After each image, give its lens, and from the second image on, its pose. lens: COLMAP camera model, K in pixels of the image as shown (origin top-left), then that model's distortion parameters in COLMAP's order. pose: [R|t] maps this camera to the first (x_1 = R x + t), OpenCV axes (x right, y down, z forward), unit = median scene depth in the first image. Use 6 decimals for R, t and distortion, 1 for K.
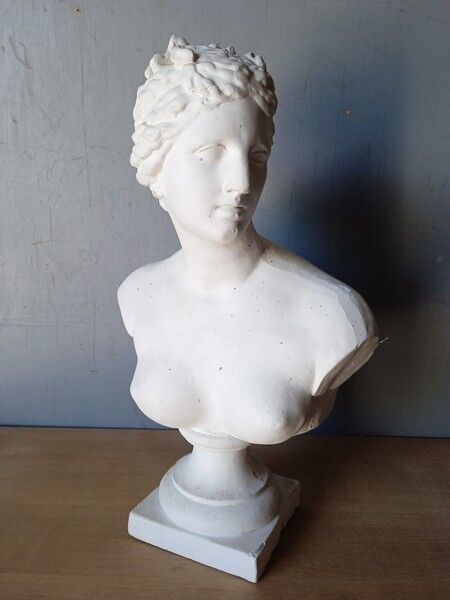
lens RADIAL K [[503.6, 0, 221.8], [0, 503.6, 301.5], [0, 0, 1]] dist [0.106729, -0.176498]
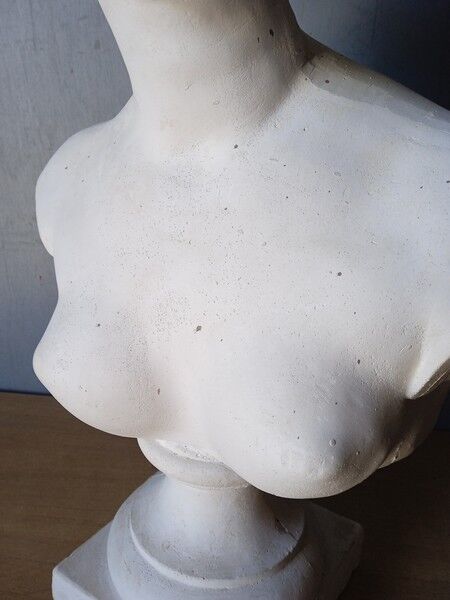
lens RADIAL K [[516.5, 0, 220.9], [0, 516.5, 301.4], [0, 0, 1]] dist [0.095623, -0.187347]
pose [[0.992163, 0.036257, -0.119570, 0.072898], [-0.023361, 0.993926, 0.107541, 0.060209], [0.122743, -0.103905, 0.986984, 0.561459]]
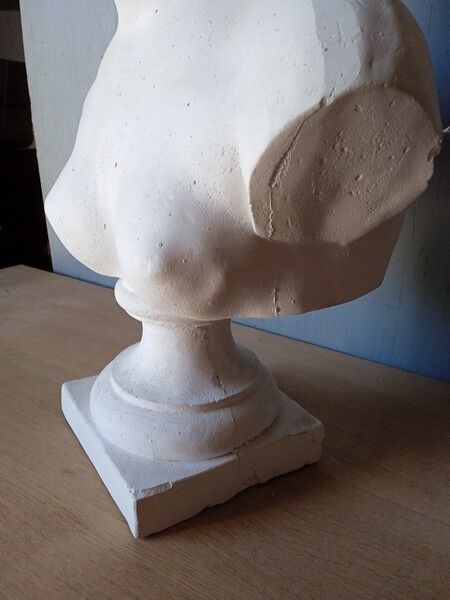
lens RADIAL K [[503.6, 0, 221.8], [0, 503.6, 301.5], [0, 0, 1]] dist [0.106729, -0.176498]
pose [[0.844892, 0.188042, -0.500798, 0.413083], [-0.129709, 0.980256, 0.149241, 0.185046], [0.518974, -0.061134, 0.852601, 0.583352]]
